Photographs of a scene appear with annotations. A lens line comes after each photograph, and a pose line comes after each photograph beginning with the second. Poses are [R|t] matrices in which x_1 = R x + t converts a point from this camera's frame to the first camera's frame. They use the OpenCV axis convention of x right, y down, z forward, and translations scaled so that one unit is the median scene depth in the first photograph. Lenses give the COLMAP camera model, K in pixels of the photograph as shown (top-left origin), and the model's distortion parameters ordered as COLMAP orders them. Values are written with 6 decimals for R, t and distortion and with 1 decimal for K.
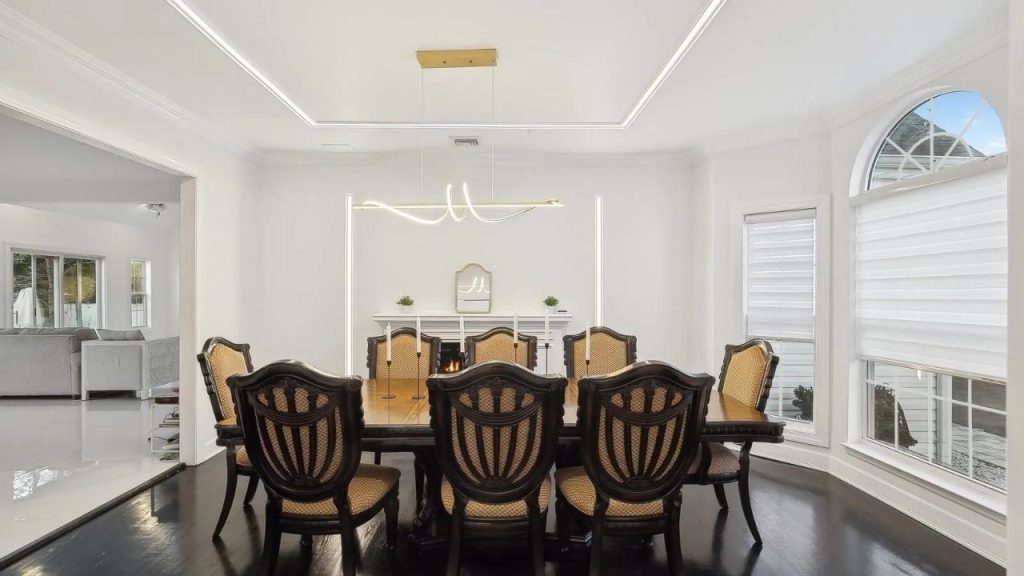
lens RADIAL K [[475.4, 0, 511.2], [0, 475.4, 291.4], [0, 0, 1]] dist [-0.000454, -0.000116]
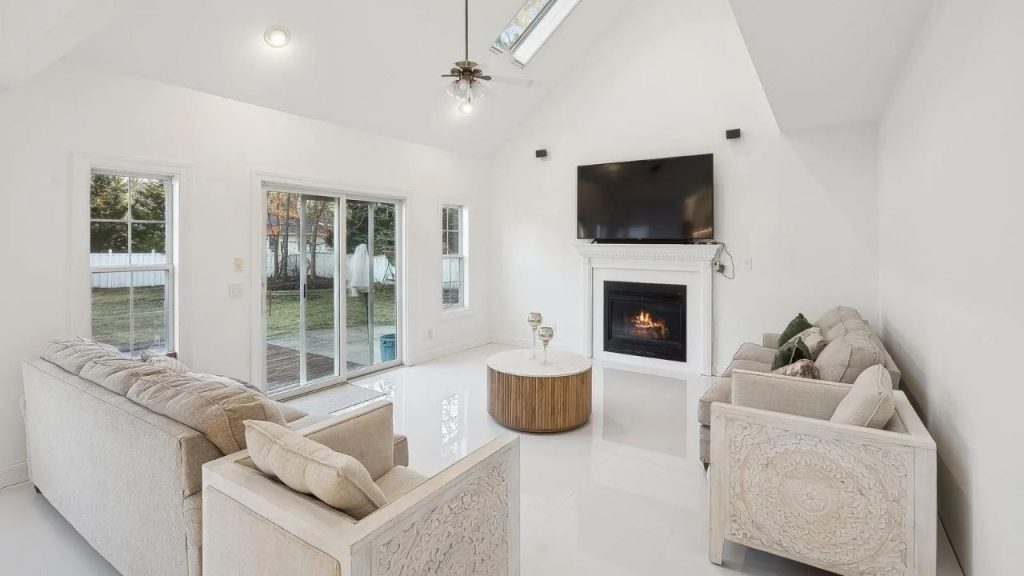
lens RADIAL K [[475.4, 0, 512.4], [0, 475.4, 287.9], [0, 0, 1]] dist [-0.000454, -0.000116]
pose [[0.823454, 0.058977, -0.564310, -0.423387], [-0.005561, 0.995374, 0.095914, -0.018501], [0.567356, -0.075842, 0.819973, 0.620868]]
